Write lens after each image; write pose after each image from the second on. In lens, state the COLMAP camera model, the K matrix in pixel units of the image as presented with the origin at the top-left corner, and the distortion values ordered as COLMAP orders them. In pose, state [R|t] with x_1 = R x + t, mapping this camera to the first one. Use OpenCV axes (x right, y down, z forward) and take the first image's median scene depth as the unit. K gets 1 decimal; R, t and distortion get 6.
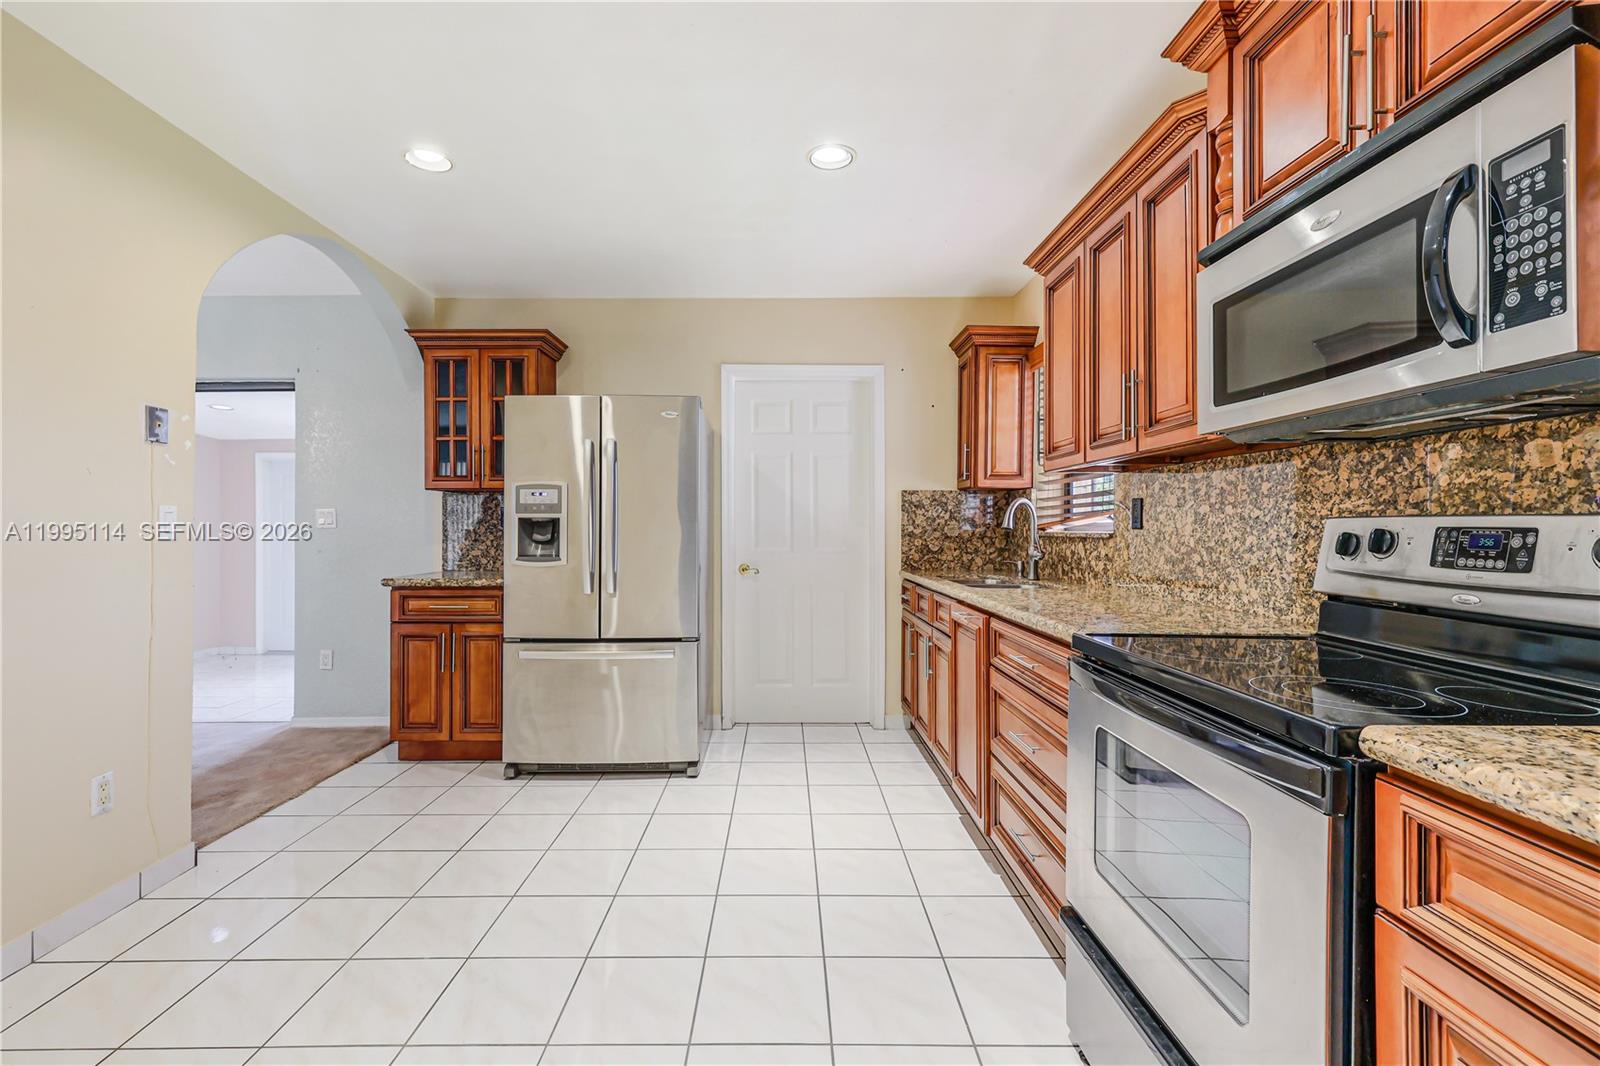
lens RADIAL K [[711.7, 0, 784.1], [0, 711.7, 524.5], [0, 0, 1]] dist [0.005790, 0.000422]
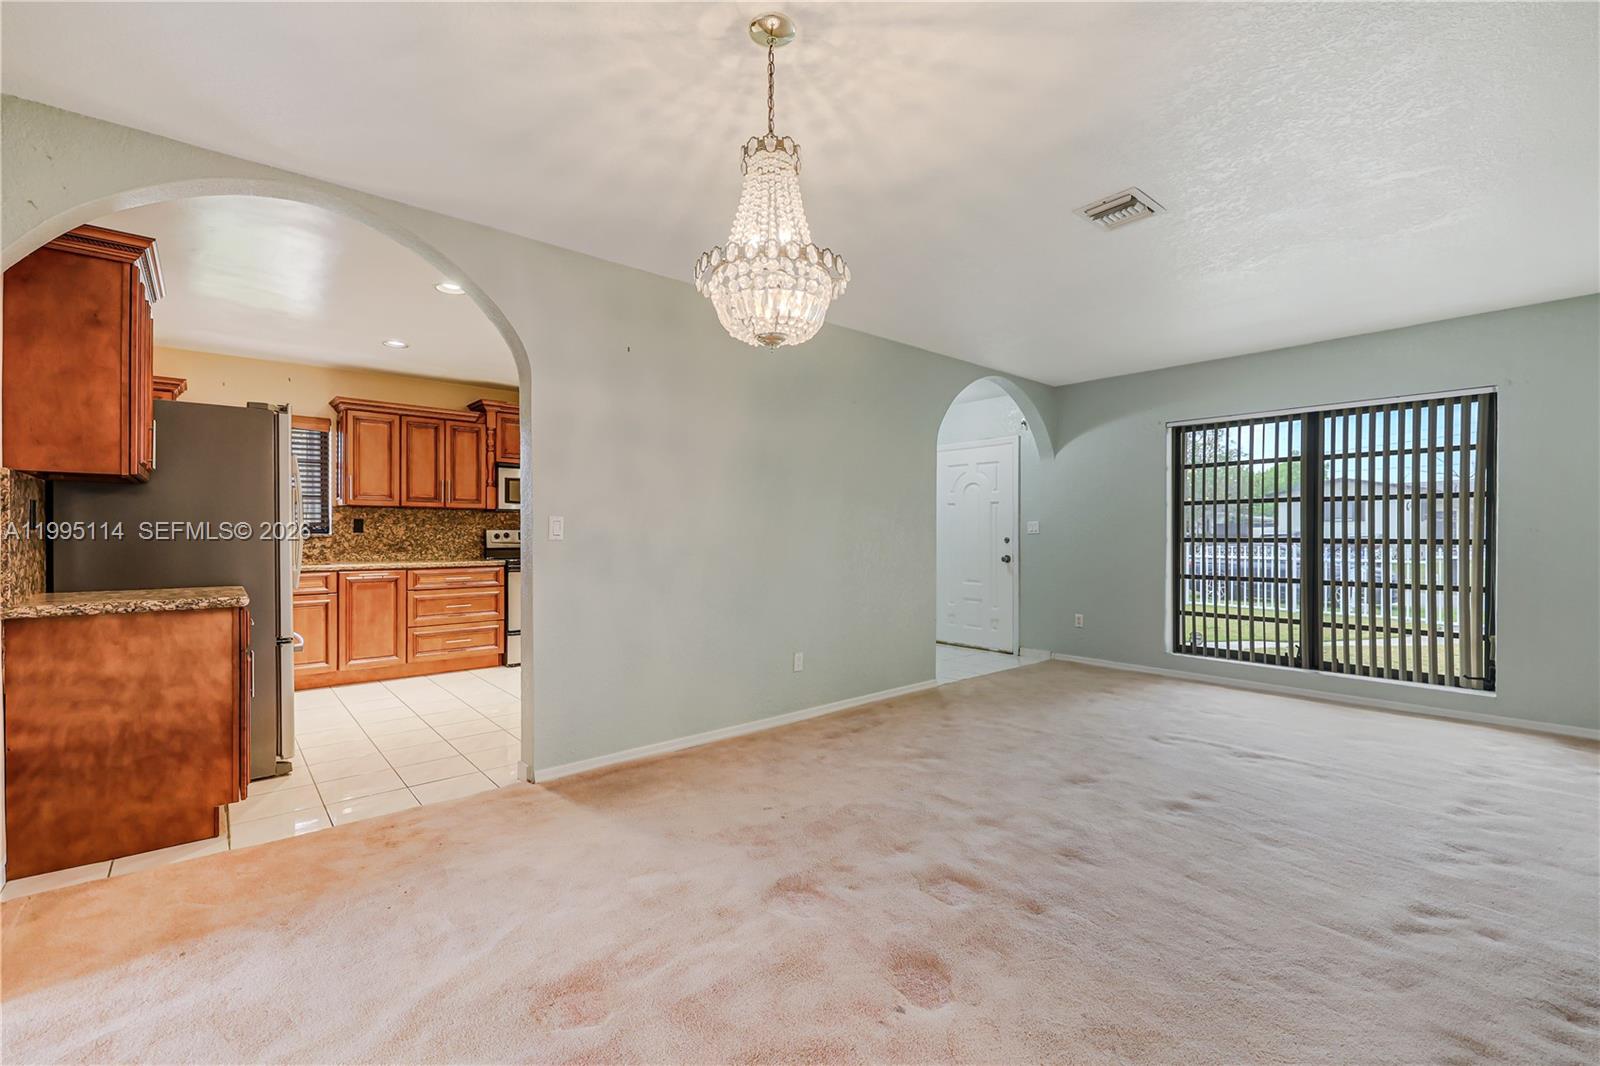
lens RADIAL K [[666.3, 0, 763.6], [0, 666.3, 534.8], [0, 0, 1]] dist [0.002559, 0.000160]
pose [[-0.626665, -0.002557, 0.779284, -1.720405], [-0.004410, 0.999990, -0.000264, 0.006965], [-0.779276, -0.003602, -0.626670, 1.161484]]
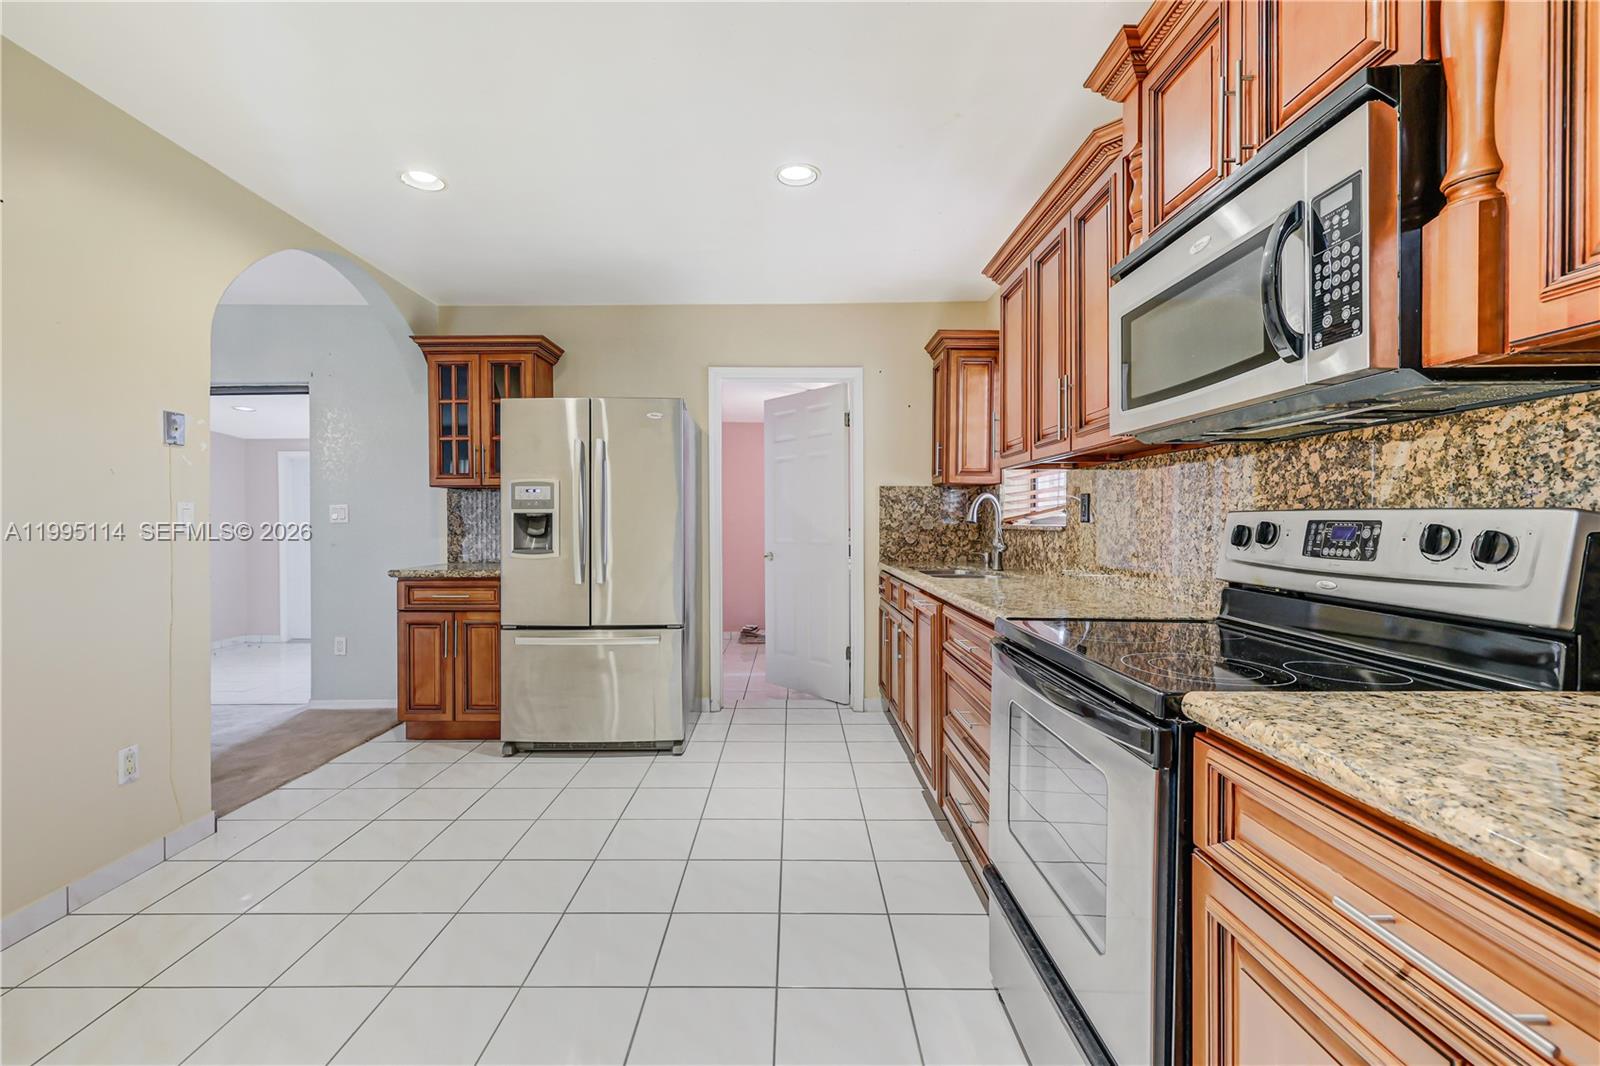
lens RADIAL K [[689.5, 0, 787.7], [0, 689.5, 526.3], [0, 0, 1]] dist [0.001481, 0.000094]
pose [[0.999963, -0.002104, -0.008311, 0.050426], [0.002198, 0.999934, 0.011255, -0.000319], [0.008287, -0.011273, 0.999902, -0.034633]]
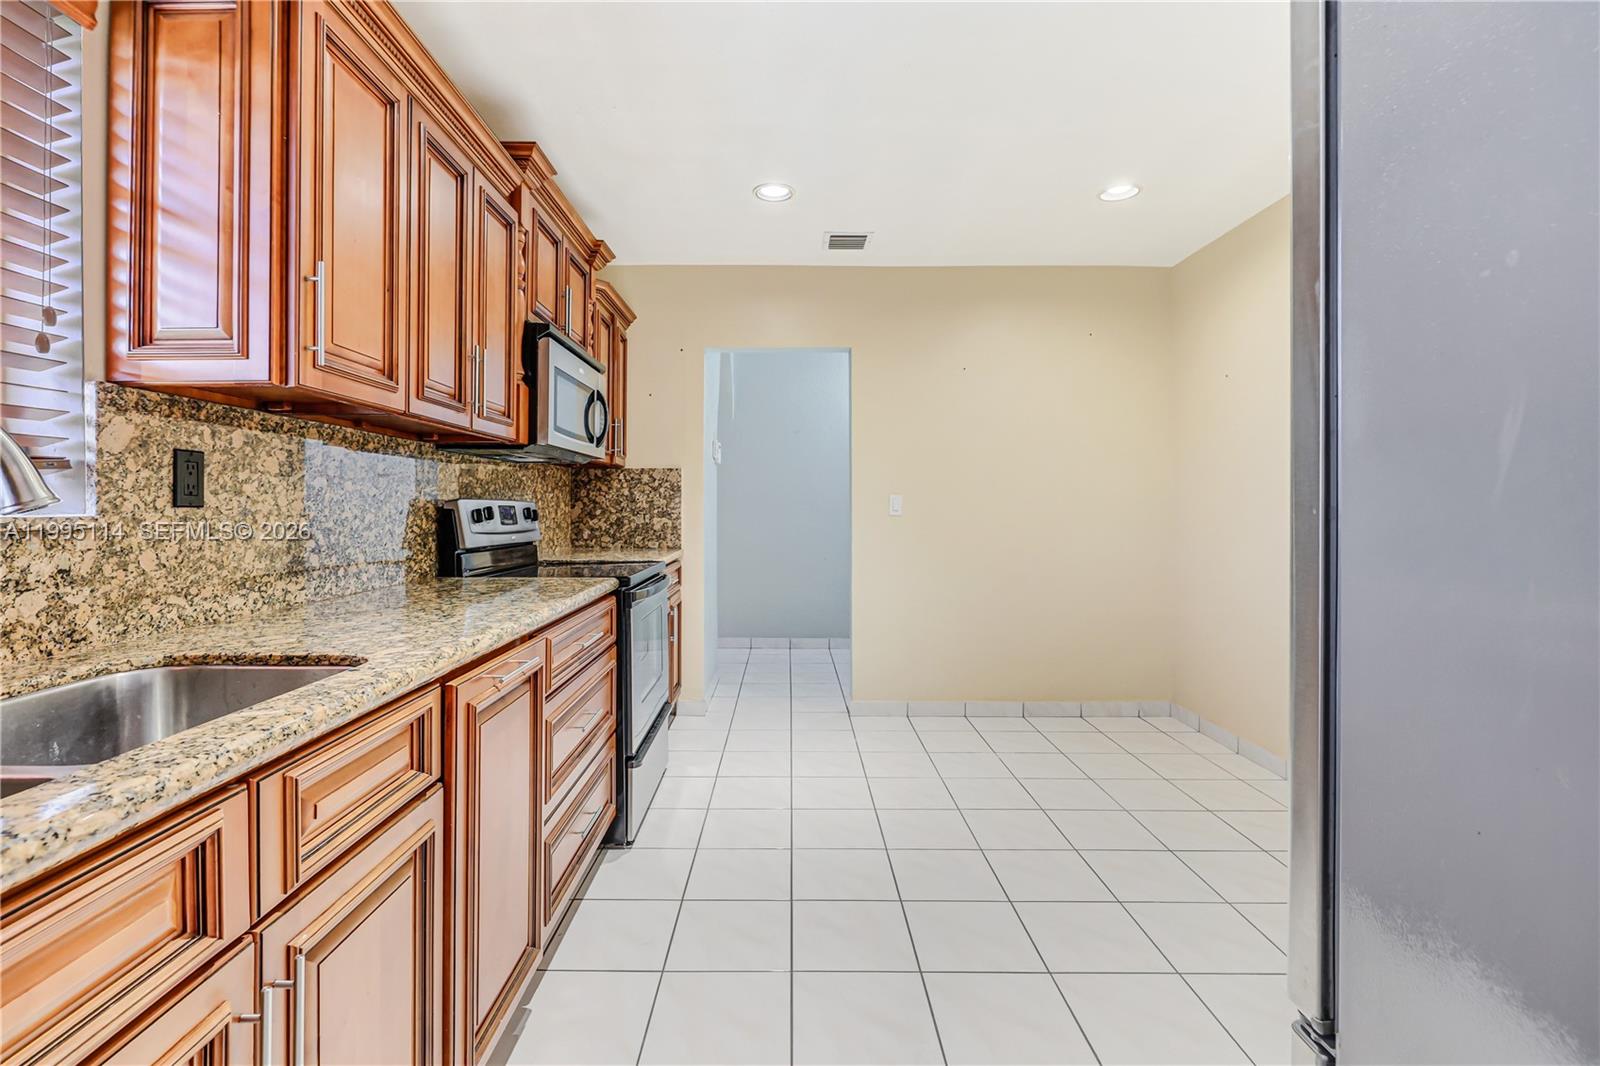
lens RADIAL K [[714.5, 0, 783.3], [0, 714.5, 504.7], [0, 0, 1]] dist [-0.000321, -0.000004]
pose [[-0.999963, -0.001060, 0.008532, 0.038288], [-0.001124, 0.999971, -0.007517, 0.006939], [-0.008524, -0.007527, -0.999935, 1.344422]]
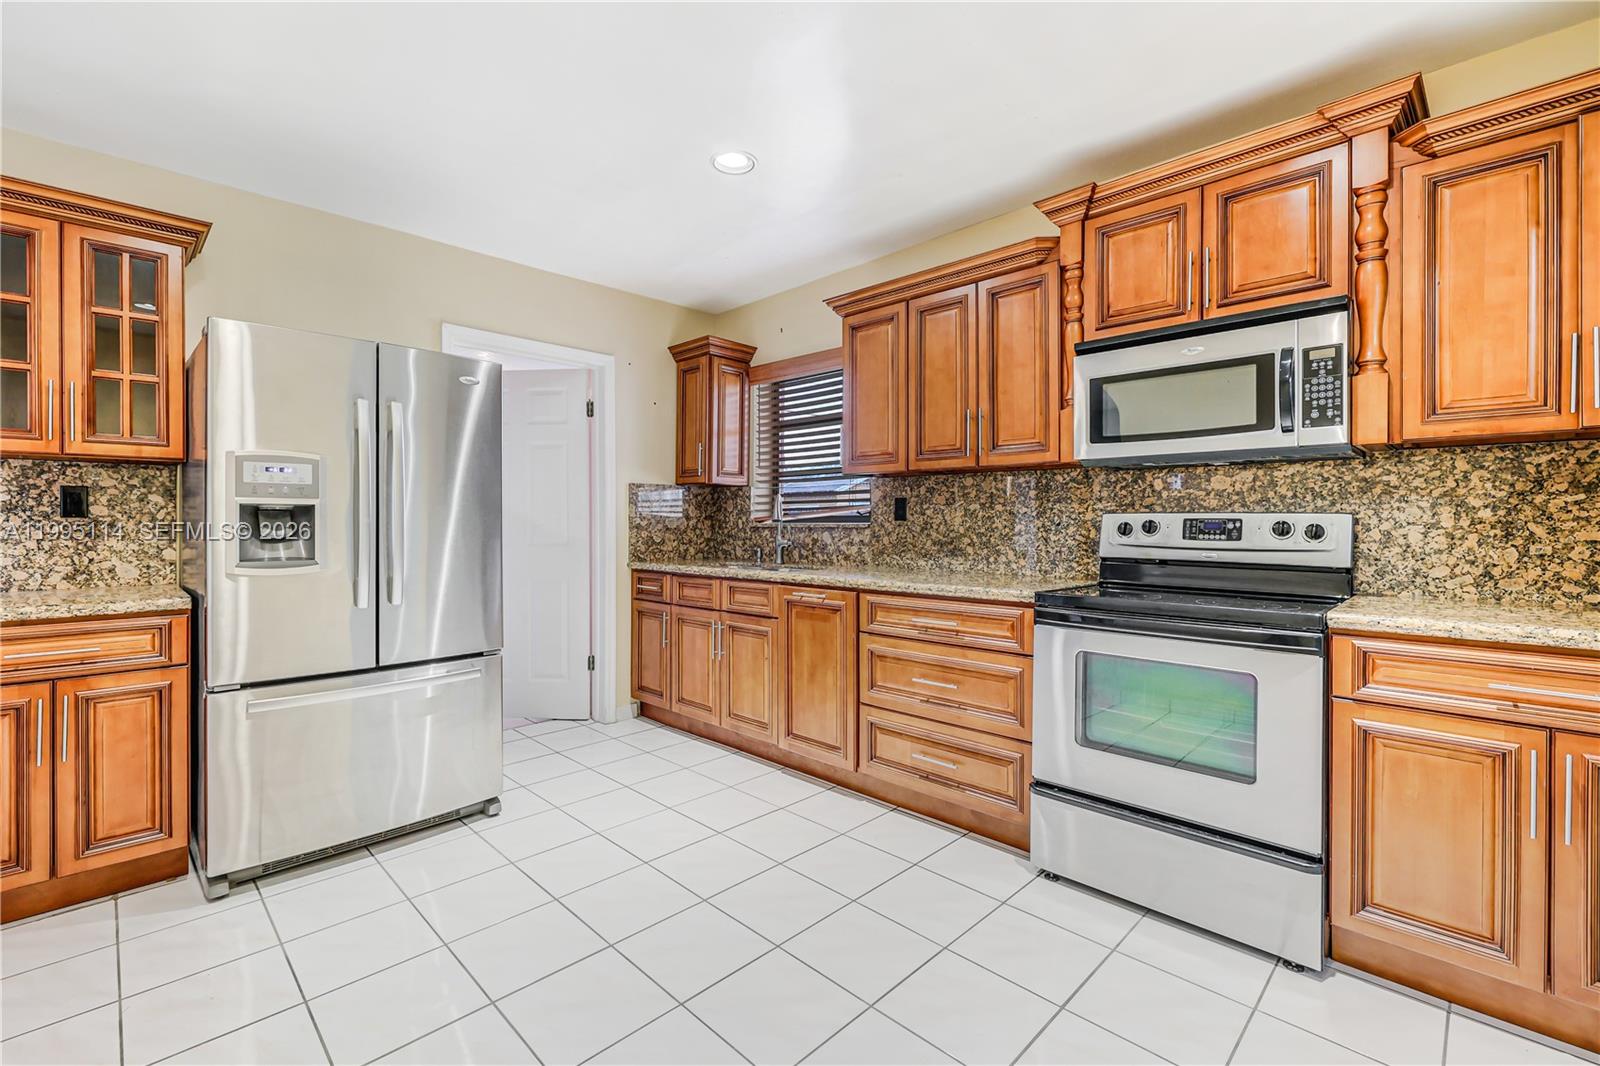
lens RADIAL K [[697.3, 0, 787.6], [0, 697.3, 521.3], [0, 0, 1]] dist [0.001160, 0.000331]
pose [[0.712366, 0.000296, 0.701809, -0.506316], [-0.003205, 0.999991, 0.002831, 0.003823], [-0.701801, -0.004266, 0.712360, 0.187103]]
